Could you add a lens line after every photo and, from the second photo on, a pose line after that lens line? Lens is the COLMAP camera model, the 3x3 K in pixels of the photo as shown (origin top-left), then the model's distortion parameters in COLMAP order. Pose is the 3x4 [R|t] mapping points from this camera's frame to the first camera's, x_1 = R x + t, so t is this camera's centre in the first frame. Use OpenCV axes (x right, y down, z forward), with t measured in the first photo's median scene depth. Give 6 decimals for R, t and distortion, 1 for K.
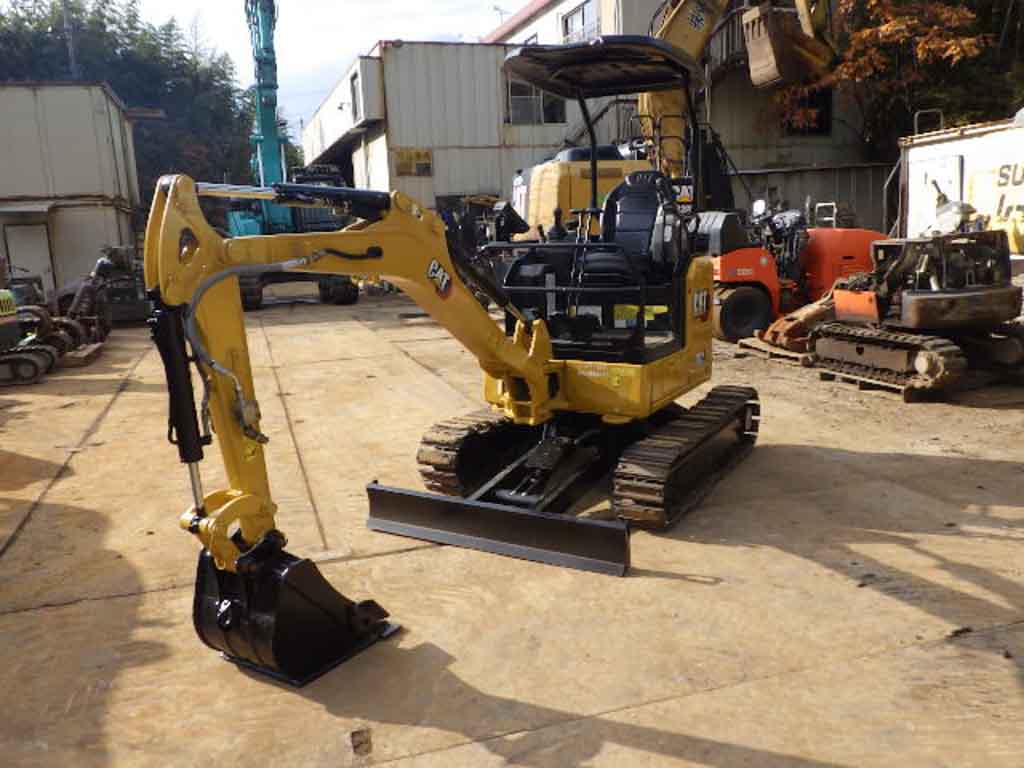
lens RADIAL K [[830.7, 0, 510.9], [0, 830.7, 347.0], [0, 0, 1]] dist [0.001612, 0.002677]
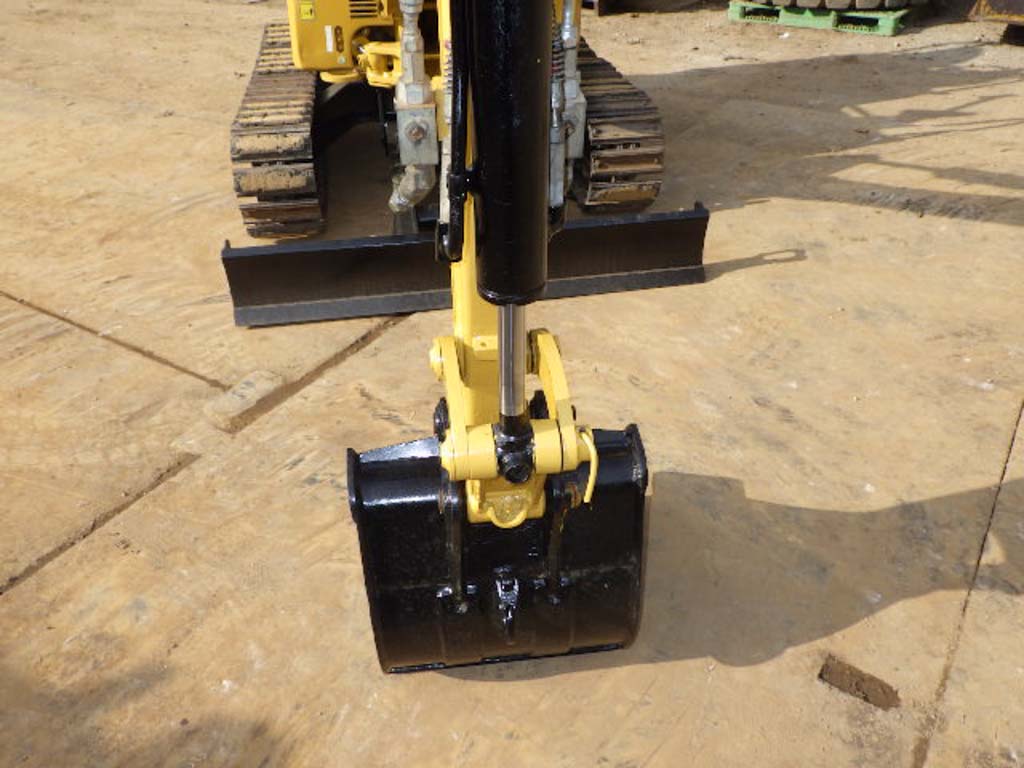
lens RADIAL K [[838.6, 0, 512.0], [0, 838.6, 384.0], [0, 0, 1]] dist [0.000582, 0.003145]
pose [[0.777889, -0.338528, 0.529421, -0.382511], [0.085258, 0.891555, 0.444816, 0.017470], [-0.622591, -0.300880, 0.722393, 0.518749]]
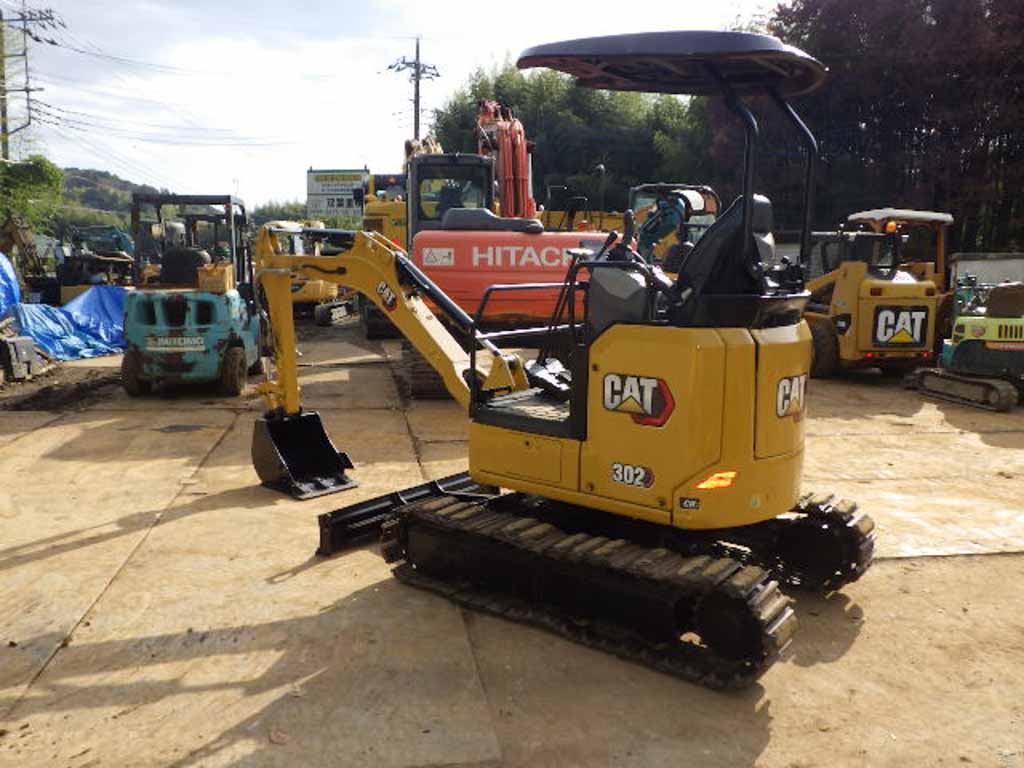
lens RADIAL K [[838.6, 0, 512.0], [0, 838.6, 384.0], [0, 0, 1]] dist [0.000582, 0.003145]
pose [[-0.113974, 0.169474, -0.978922, 1.156540], [-0.165688, 0.968301, 0.186926, -0.214945], [0.979570, 0.183501, -0.082282, 1.248225]]
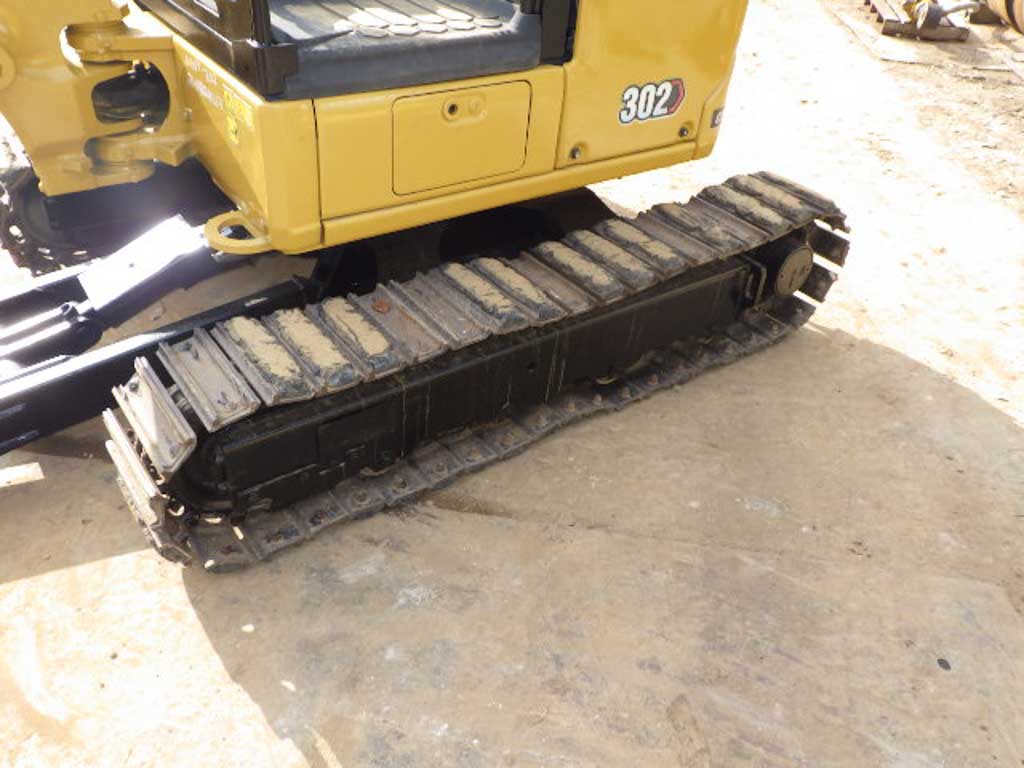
lens RADIAL K [[838.6, 0, 512.0], [0, 838.6, 384.0], [0, 0, 1]] dist [0.000582, 0.003145]
pose [[0.910718, 0.313314, -0.269124, 0.406525], [-0.155925, 0.864176, 0.478422, -0.056380], [0.382467, -0.393744, 0.835874, 0.822372]]
